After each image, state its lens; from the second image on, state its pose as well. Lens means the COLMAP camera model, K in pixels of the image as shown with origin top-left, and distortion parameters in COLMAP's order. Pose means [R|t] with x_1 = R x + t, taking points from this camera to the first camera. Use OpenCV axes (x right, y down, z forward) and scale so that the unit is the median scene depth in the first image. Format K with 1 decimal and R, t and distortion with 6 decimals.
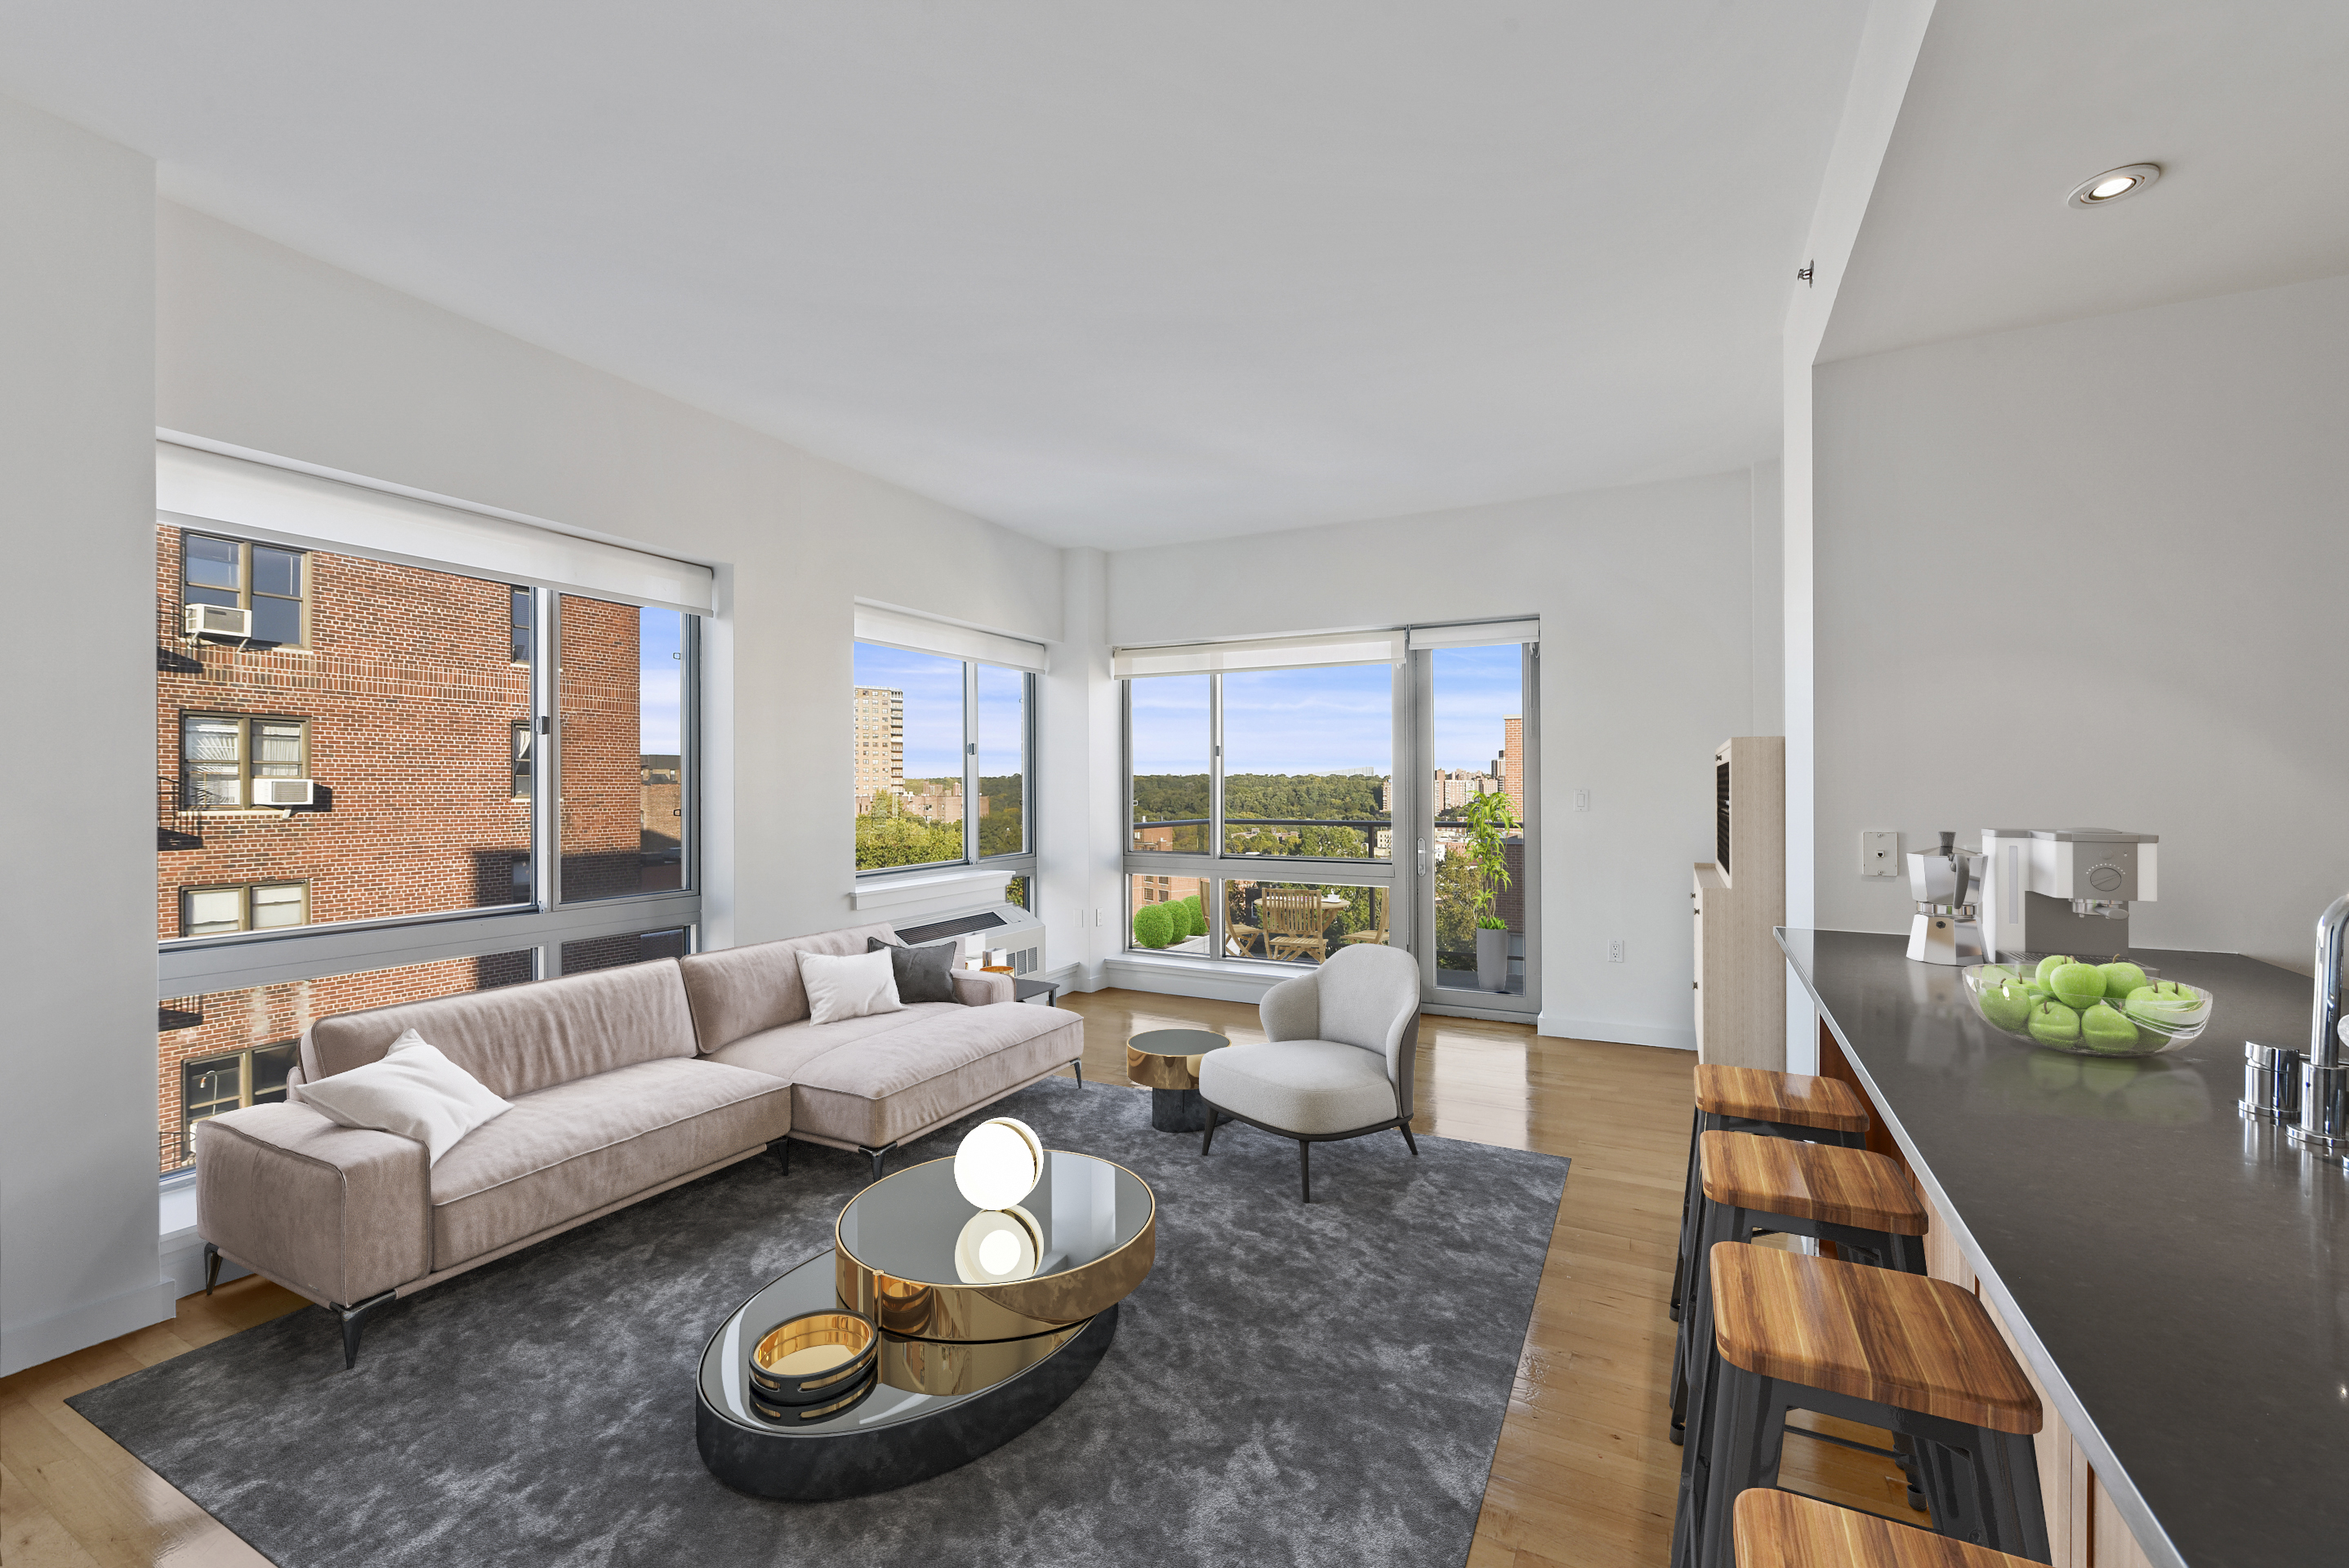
lens RADIAL K [[955.1, 0, 1177.1], [0, 955.1, 789.8], [0, 0, 1]] dist [-0.001694, -0.001187]
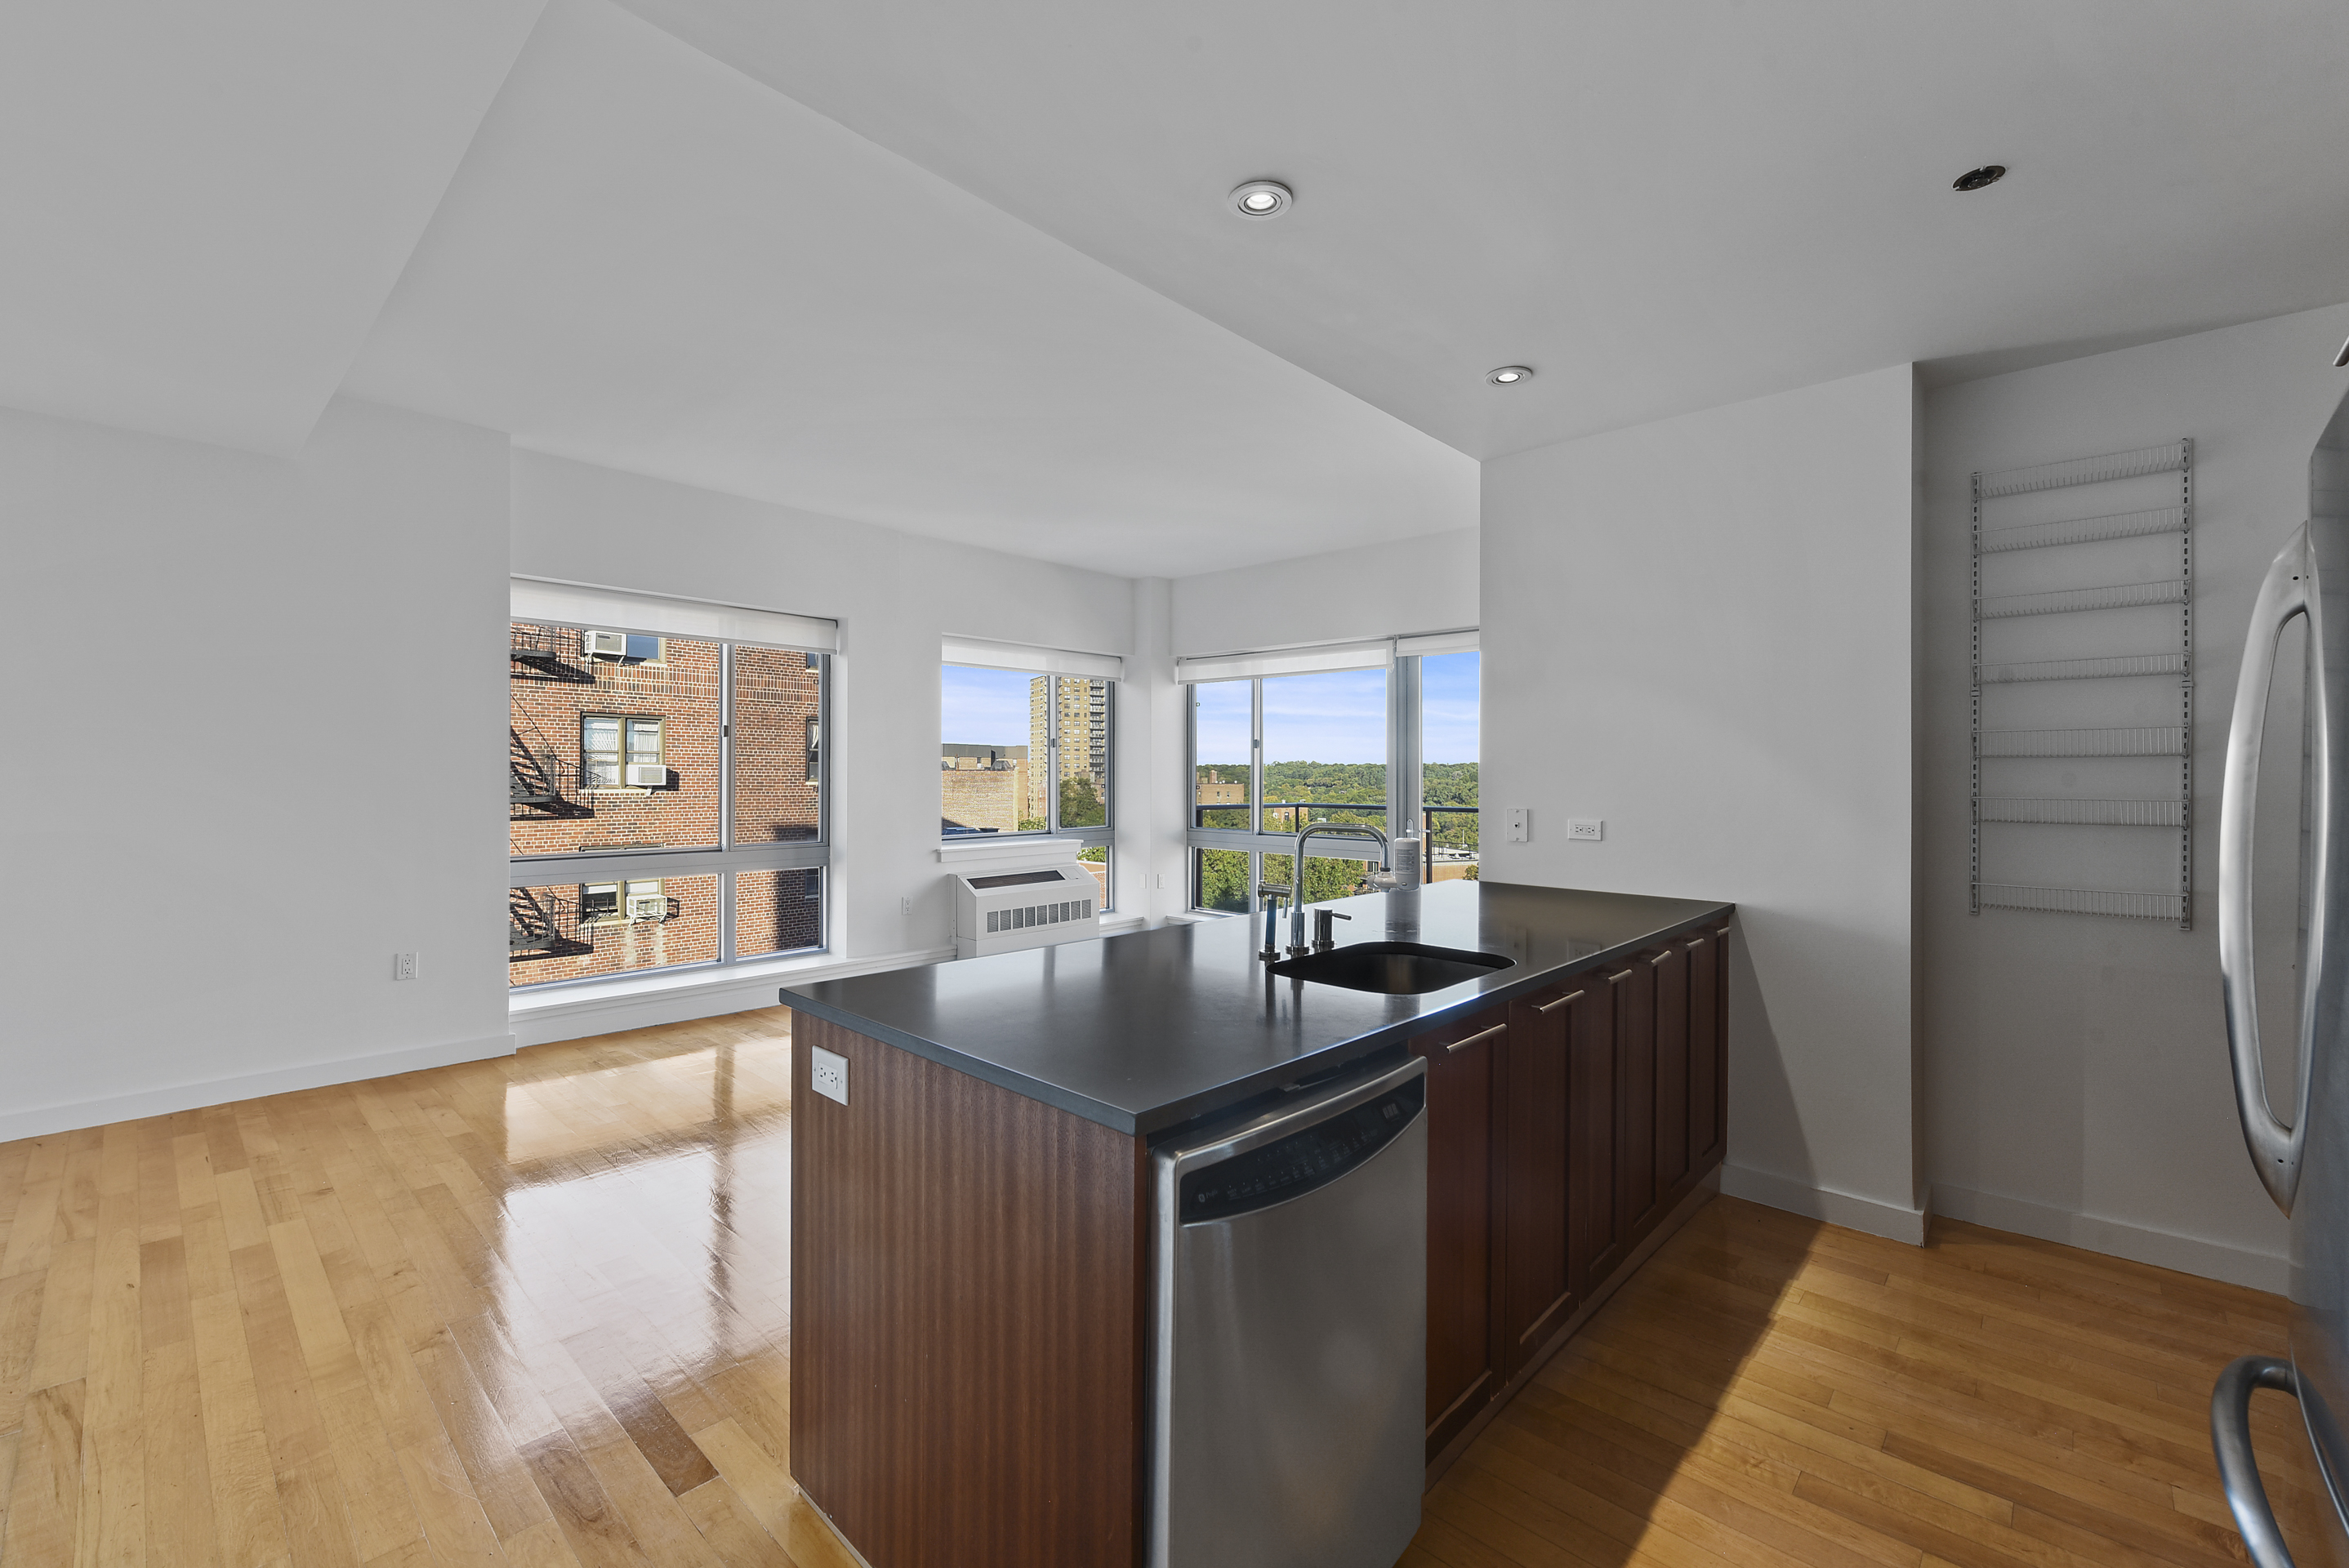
lens RADIAL K [[955.1, 0, 1165.6], [0, 955.1, 778.3], [0, 0, 1]] dist [-0.001694, -0.001187]
pose [[0.964309, 0.006239, -0.264704, 0.160235], [-0.005988, 0.999981, 0.001754, 0.000472], [0.264710, -0.000106, 0.964328, -0.112340]]
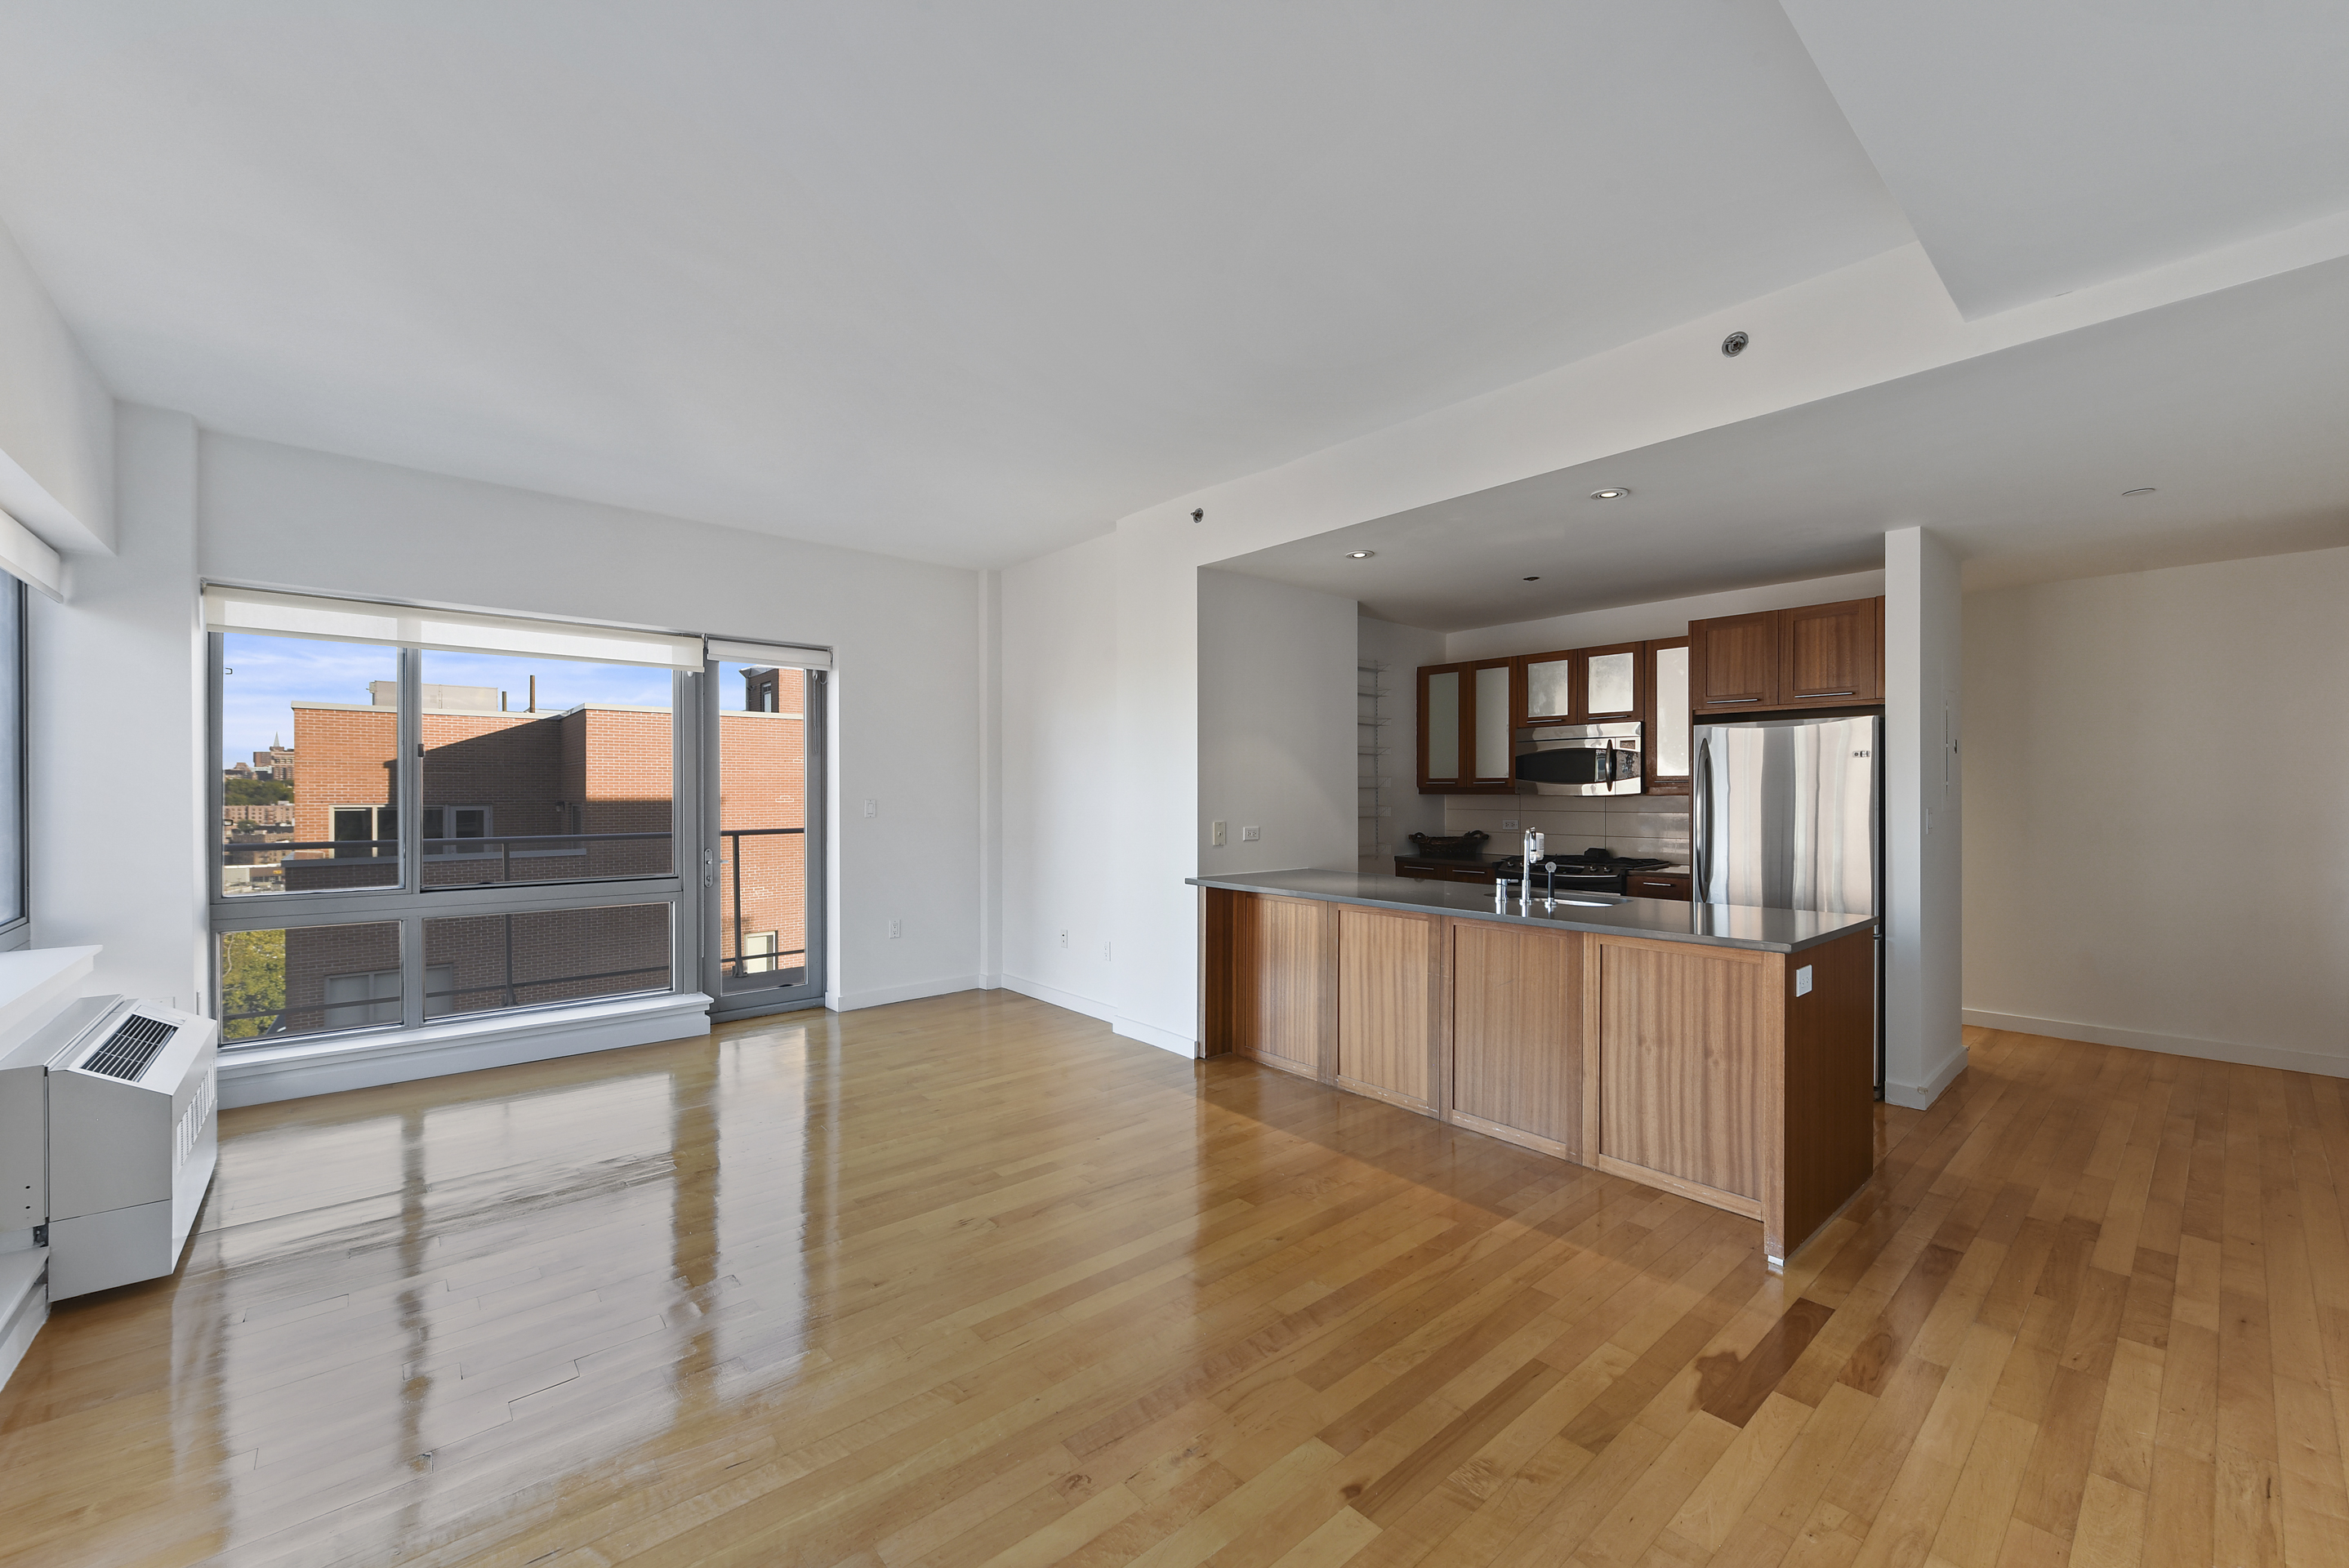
lens RADIAL K [[936.5, 0, 1167.3], [0, 936.5, 791.2], [0, 0, 1]] dist [0.002335, 0.000776]
pose [[0.356262, 0.003290, 0.934380, -0.283286], [0.001734, 0.999990, -0.004182, -0.002658], [-0.934385, 0.003110, 0.356252, 0.117525]]
